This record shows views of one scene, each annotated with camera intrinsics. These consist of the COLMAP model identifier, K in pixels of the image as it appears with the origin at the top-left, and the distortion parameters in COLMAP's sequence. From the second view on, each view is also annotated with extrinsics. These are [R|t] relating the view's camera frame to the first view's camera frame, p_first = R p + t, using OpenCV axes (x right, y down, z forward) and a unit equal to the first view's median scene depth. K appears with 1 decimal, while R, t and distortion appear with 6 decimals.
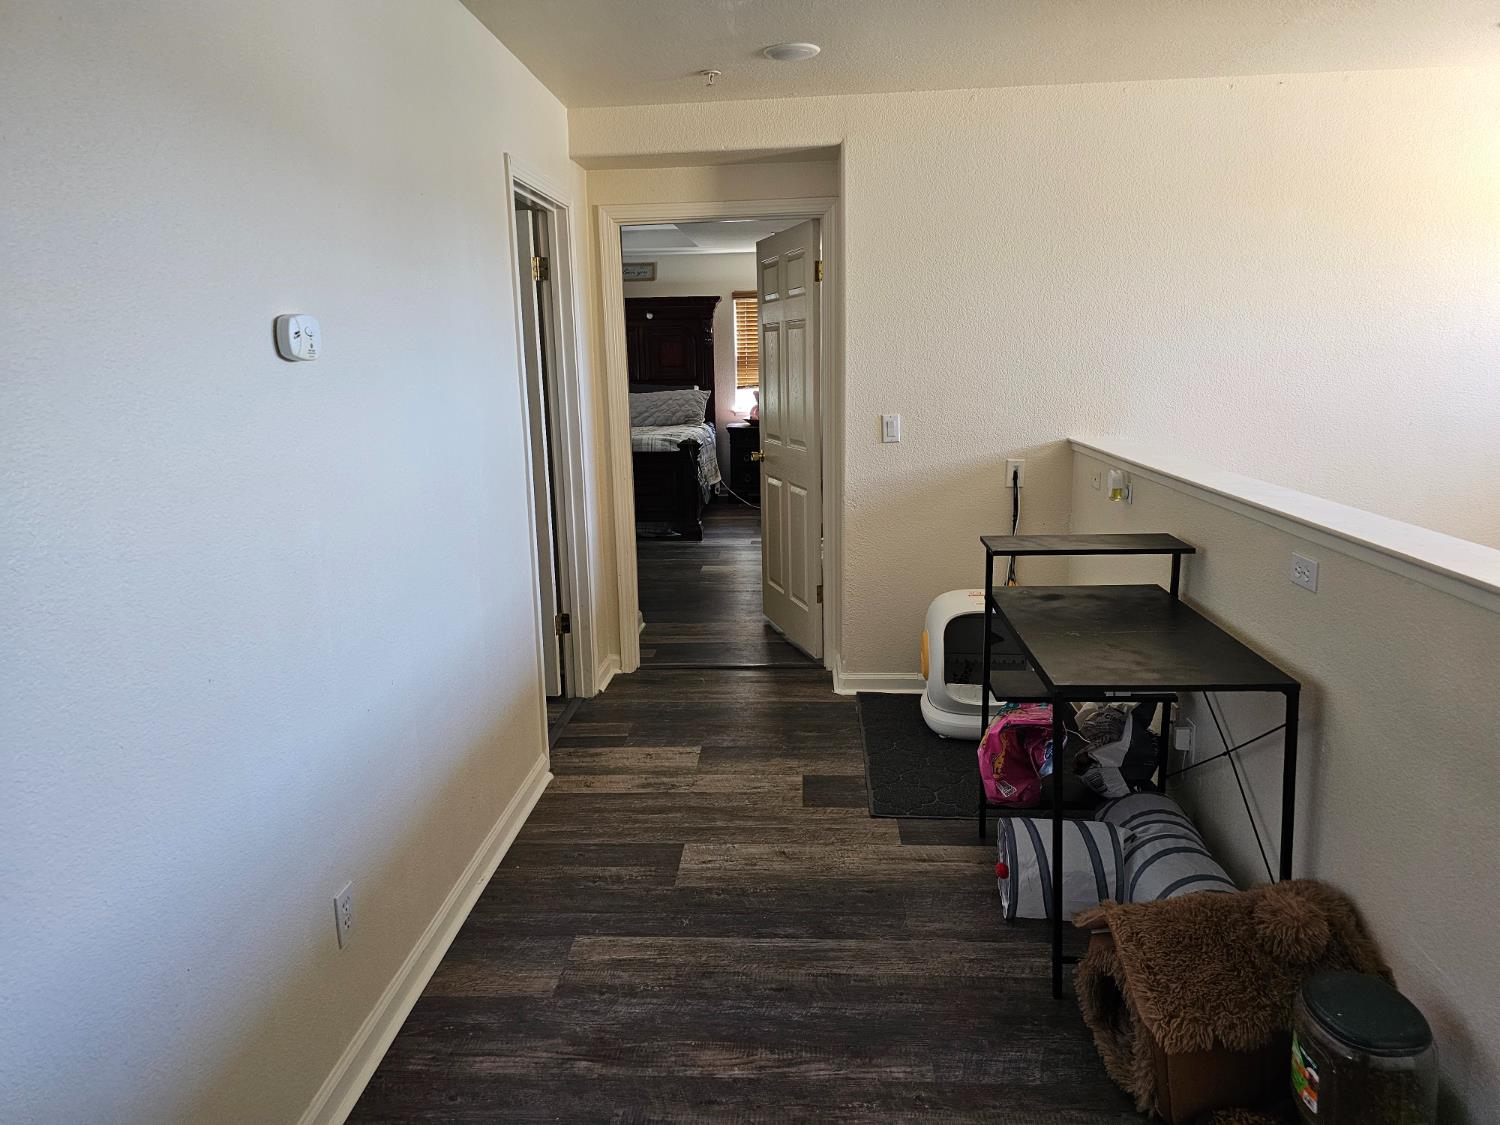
lens RADIAL K [[999.3, 0, 749.7], [0, 999.3, 569.8], [0, 0, 1]] dist [0.052928, -0.046302]
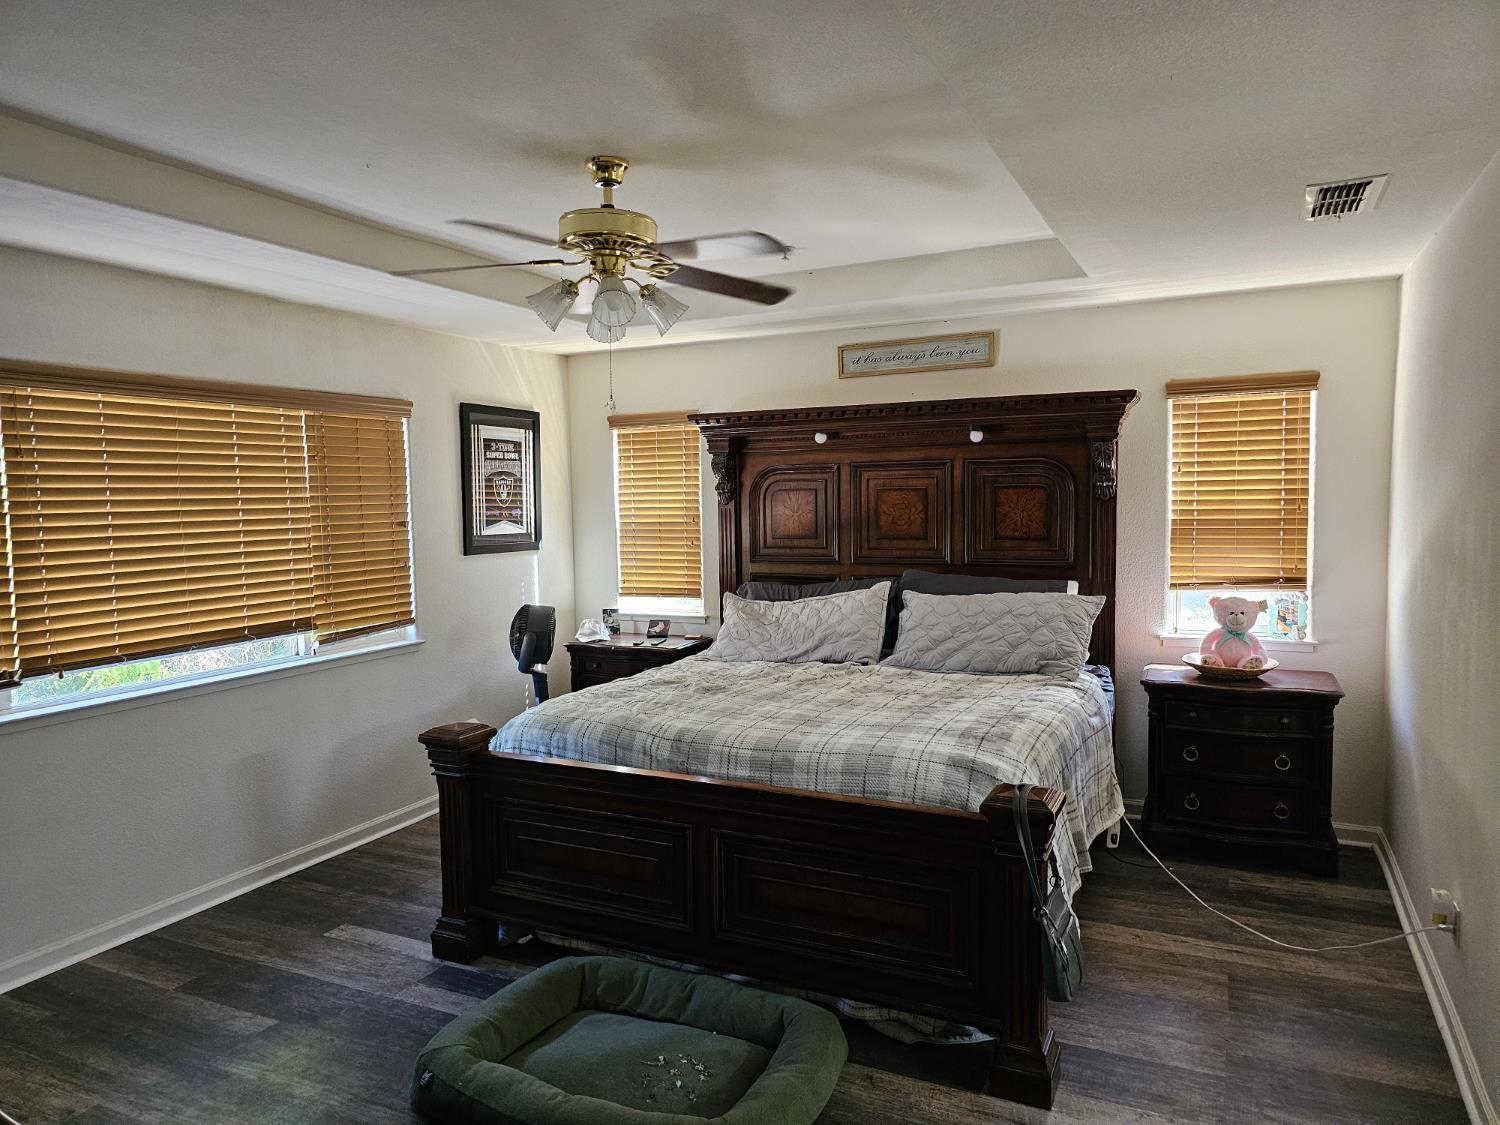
lens RADIAL K [[999.3, 0, 743.0], [0, 999.3, 566.1], [0, 0, 1]] dist [0.052928, -0.046302]
pose [[0.922790, 0.030615, -0.384085, -0.016331], [-0.083222, 0.989145, -0.121103, -0.124080], [0.376208, 0.143717, 0.915321, 0.526733]]
